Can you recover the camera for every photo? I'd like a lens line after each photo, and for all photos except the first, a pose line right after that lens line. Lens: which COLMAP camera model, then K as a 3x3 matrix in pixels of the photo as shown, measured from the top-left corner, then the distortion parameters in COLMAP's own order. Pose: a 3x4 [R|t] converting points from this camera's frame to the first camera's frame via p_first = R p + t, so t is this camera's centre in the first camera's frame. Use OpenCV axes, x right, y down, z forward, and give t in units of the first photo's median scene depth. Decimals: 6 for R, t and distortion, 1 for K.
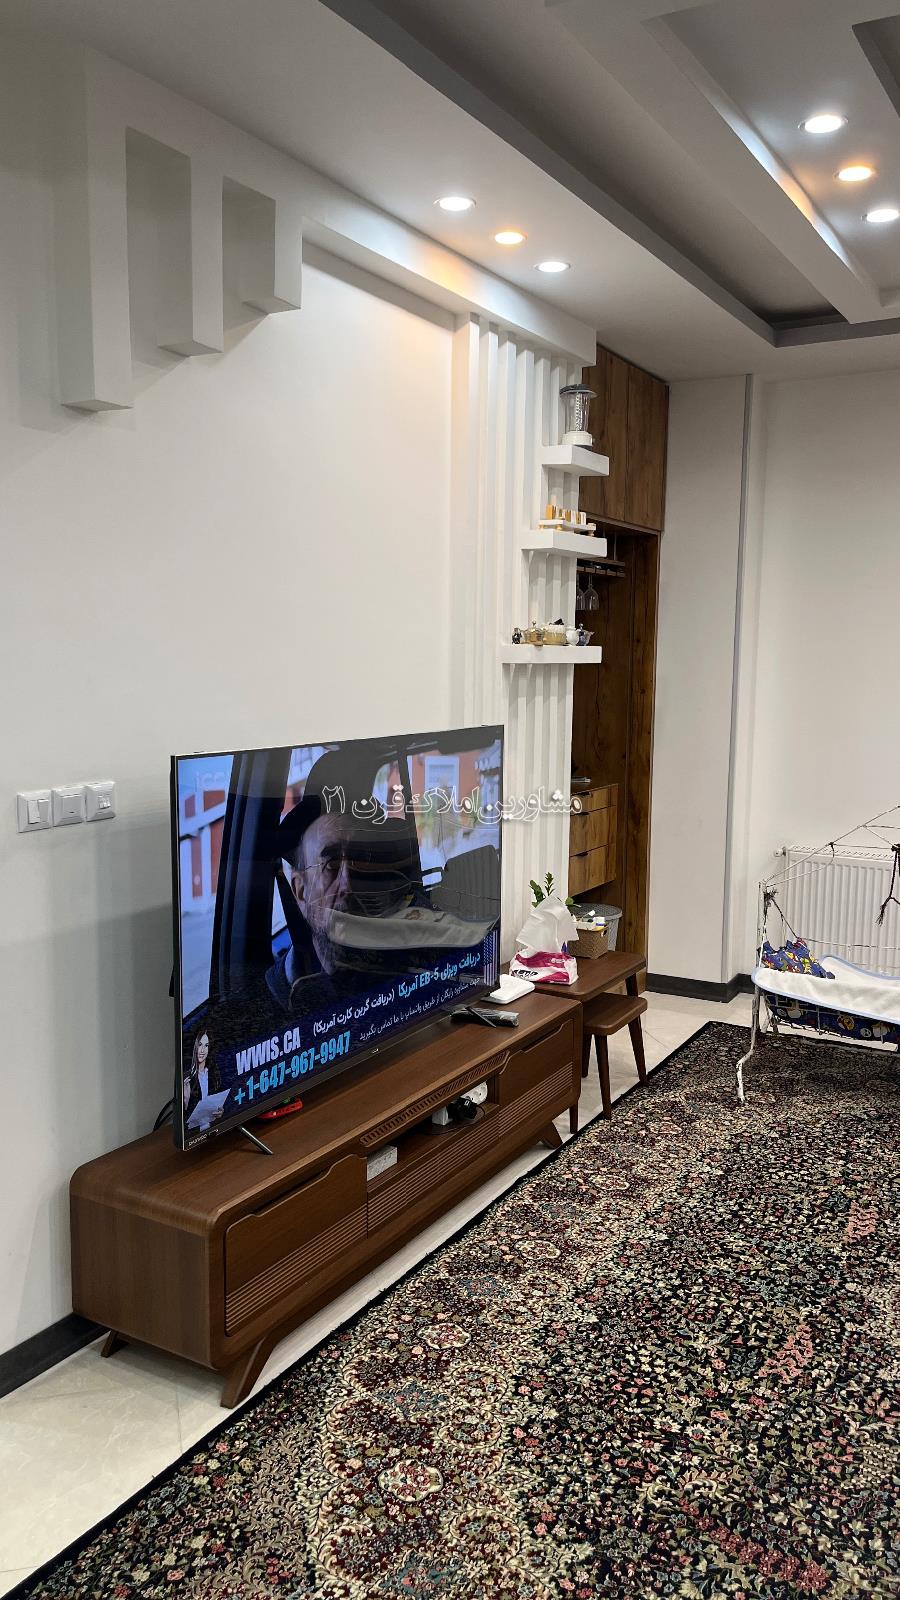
lens RADIAL K [[1229.8, 0, 448.0], [0, 1229.8, 803.6], [0, 0, 1]] dist [0.052170, -0.048140]
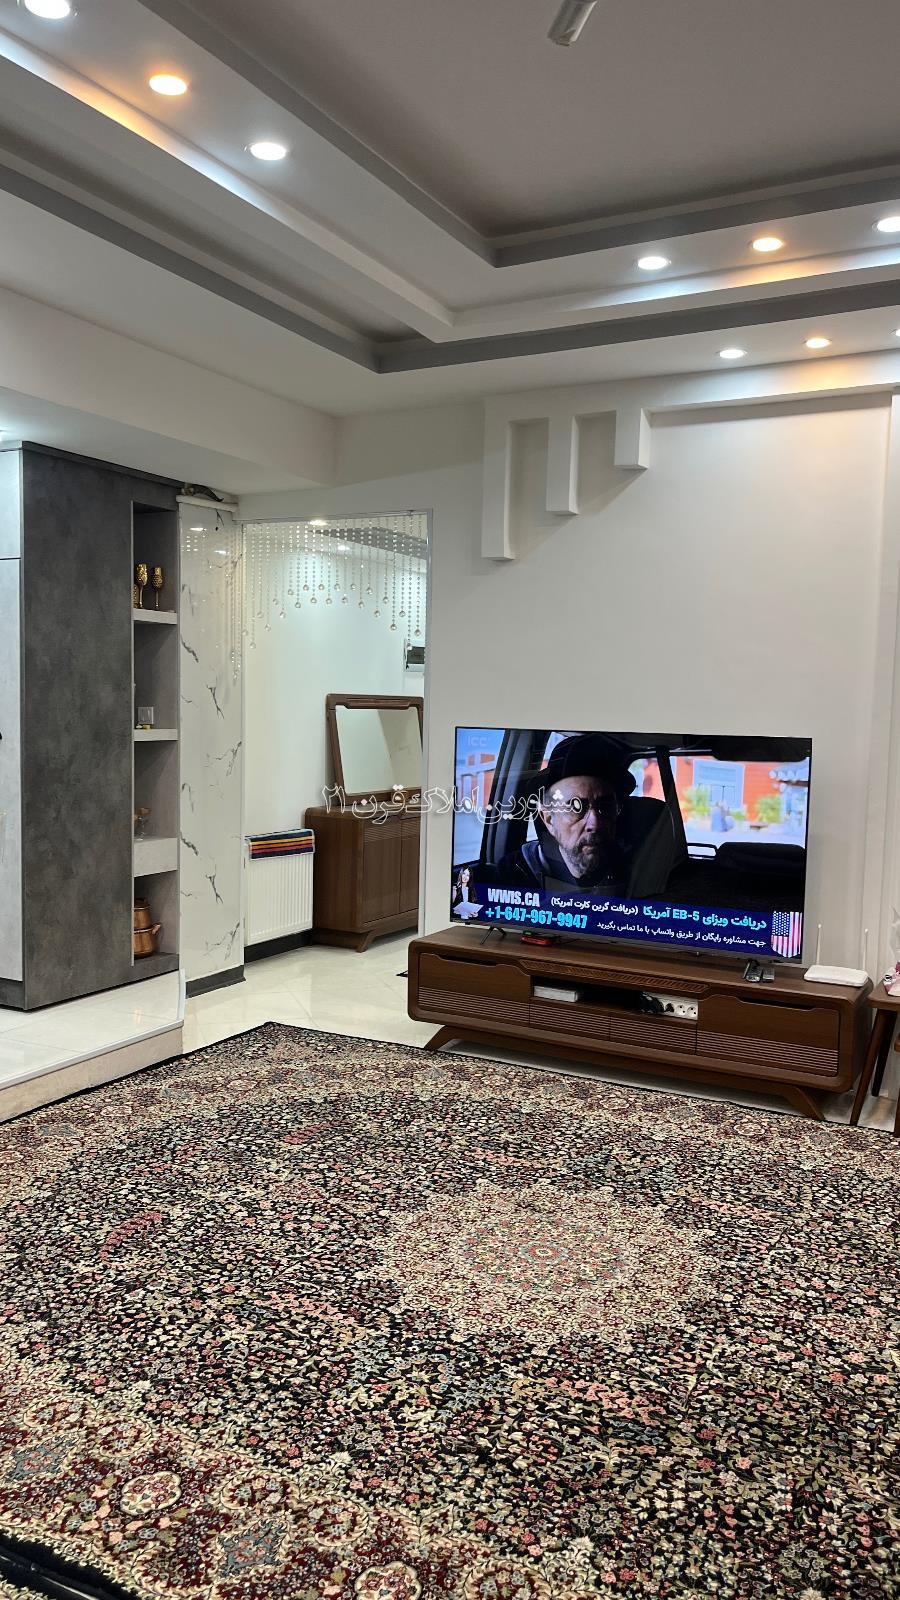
lens RADIAL K [[1229.8, 0, 445.5], [0, 1229.8, 798.1], [0, 0, 1]] dist [0.052170, -0.048140]
pose [[0.036196, 0.068745, -0.996977, 1.582735], [-0.150407, 0.986642, 0.062572, -0.037991], [0.987961, 0.147687, 0.046052, 0.781009]]
